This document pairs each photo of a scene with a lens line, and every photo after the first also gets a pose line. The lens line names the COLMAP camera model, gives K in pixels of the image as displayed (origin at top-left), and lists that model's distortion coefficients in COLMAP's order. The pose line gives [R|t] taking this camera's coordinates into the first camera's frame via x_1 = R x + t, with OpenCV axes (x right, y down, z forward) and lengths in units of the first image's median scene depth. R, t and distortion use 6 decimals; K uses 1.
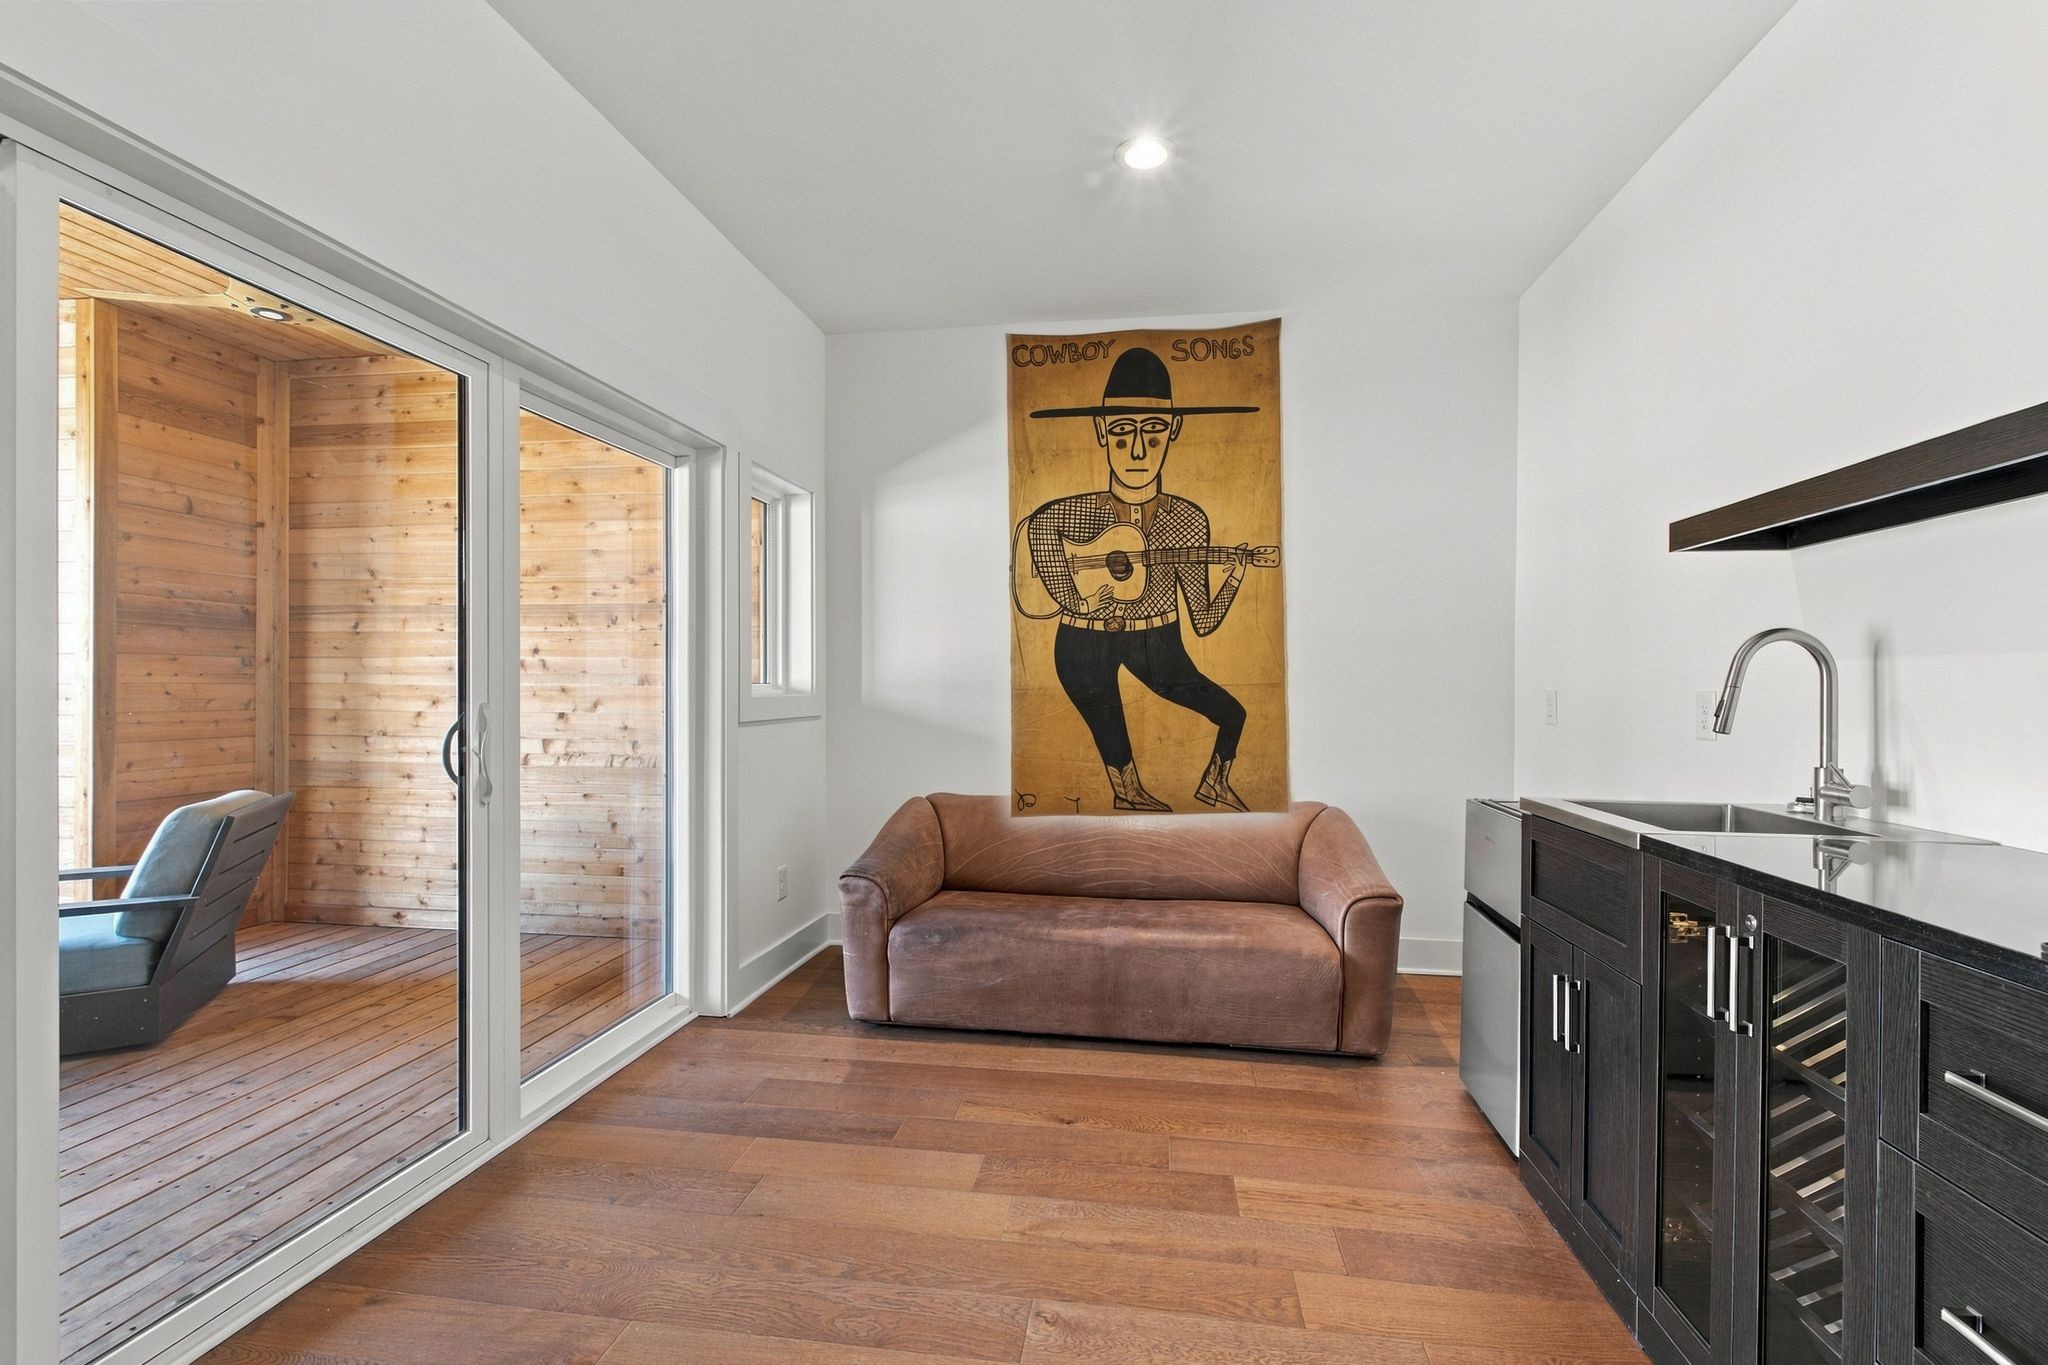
lens RADIAL K [[897.3, 0, 1035.1], [0, 897.3, 692.6], [0, 0, 1]] dist [0.000698, -0.000481]
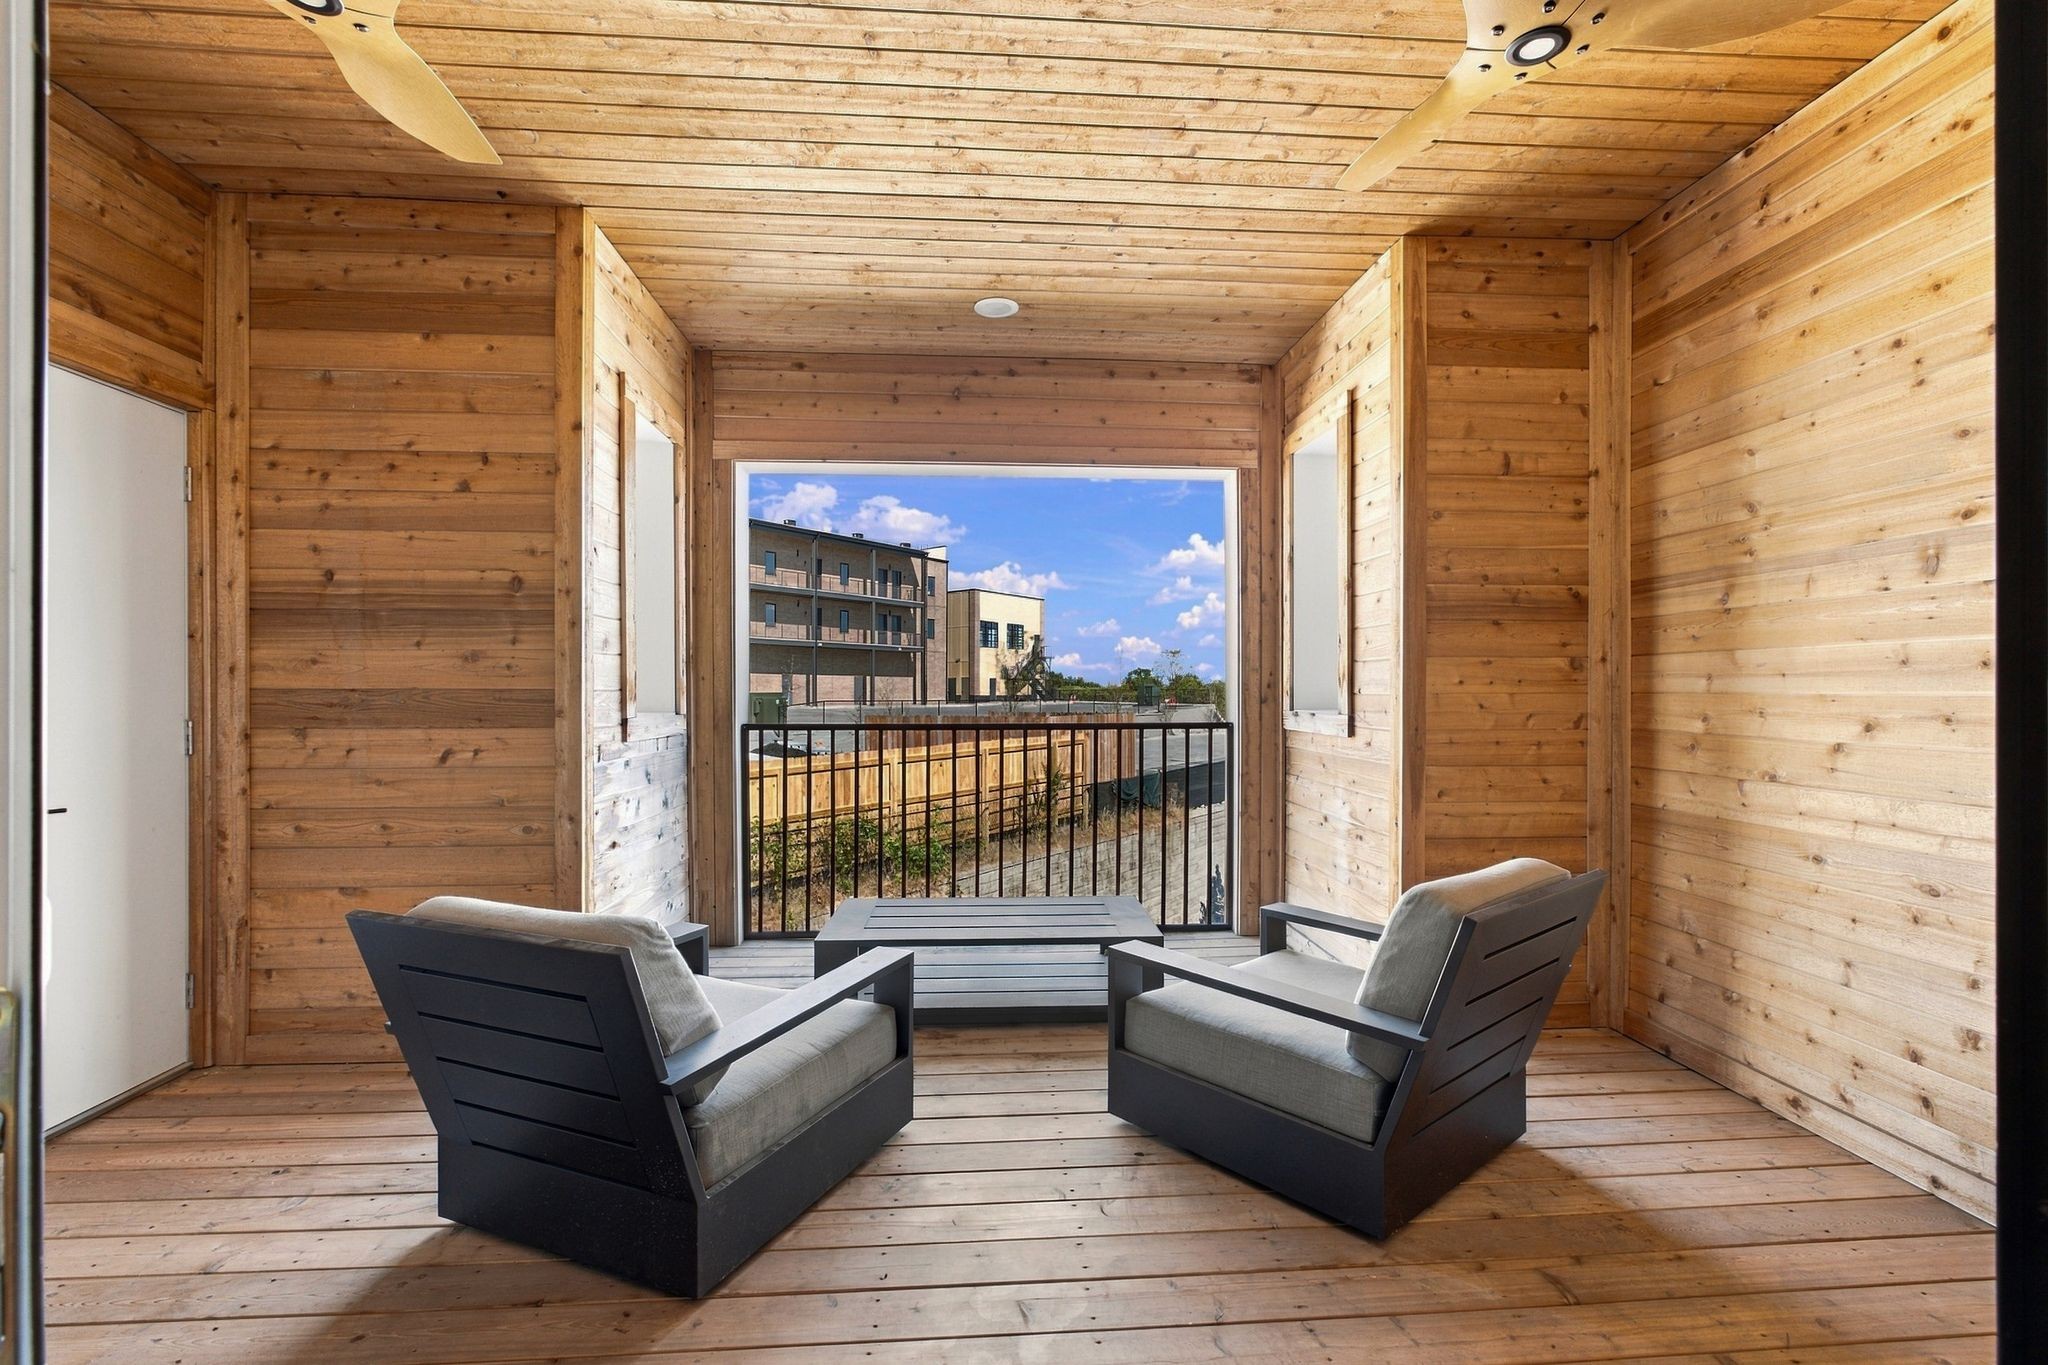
lens RADIAL K [[880.8, 0, 1024.5], [0, 880.8, 692.4], [0, 0, 1]] dist [-0.001875, -0.000397]
pose [[0.206612, -0.006052, -0.978404, -0.290662], [-0.005112, 0.999961, -0.007265, -0.003561], [0.978410, 0.006503, 0.206573, 0.443766]]
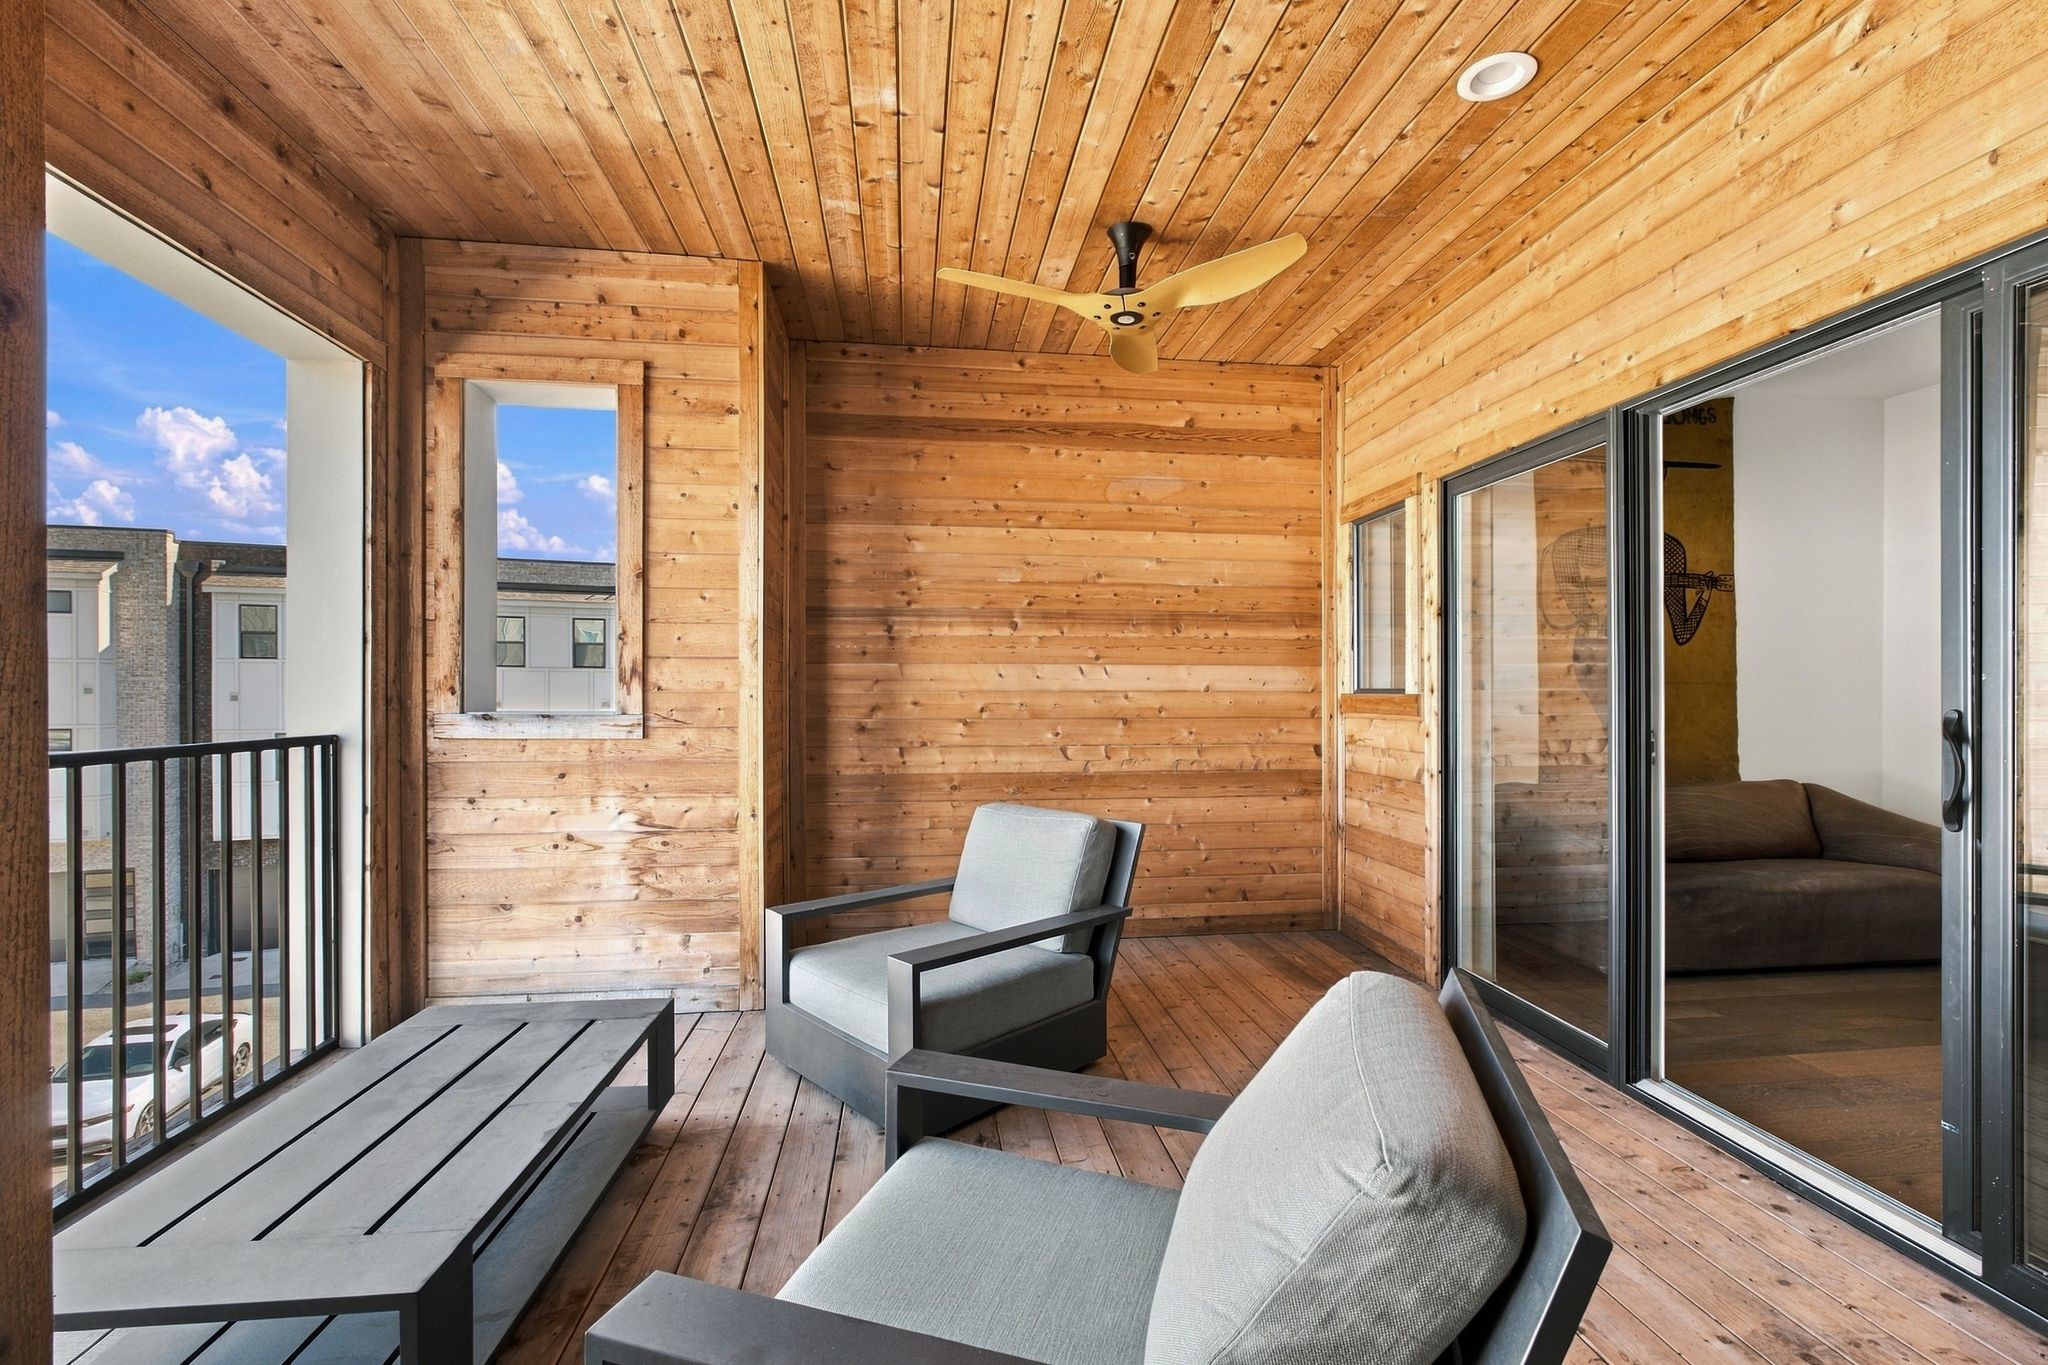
lens RADIAL K [[897.3, 0, 1035.1], [0, 897.3, 692.6], [0, 0, 1]] dist [0.000698, -0.000481]
pose [[0.962417, -0.007678, 0.271469, -0.947457], [0.009949, 0.999926, -0.006988, -0.000217], [-0.271395, 0.009426, 0.962422, 0.059636]]
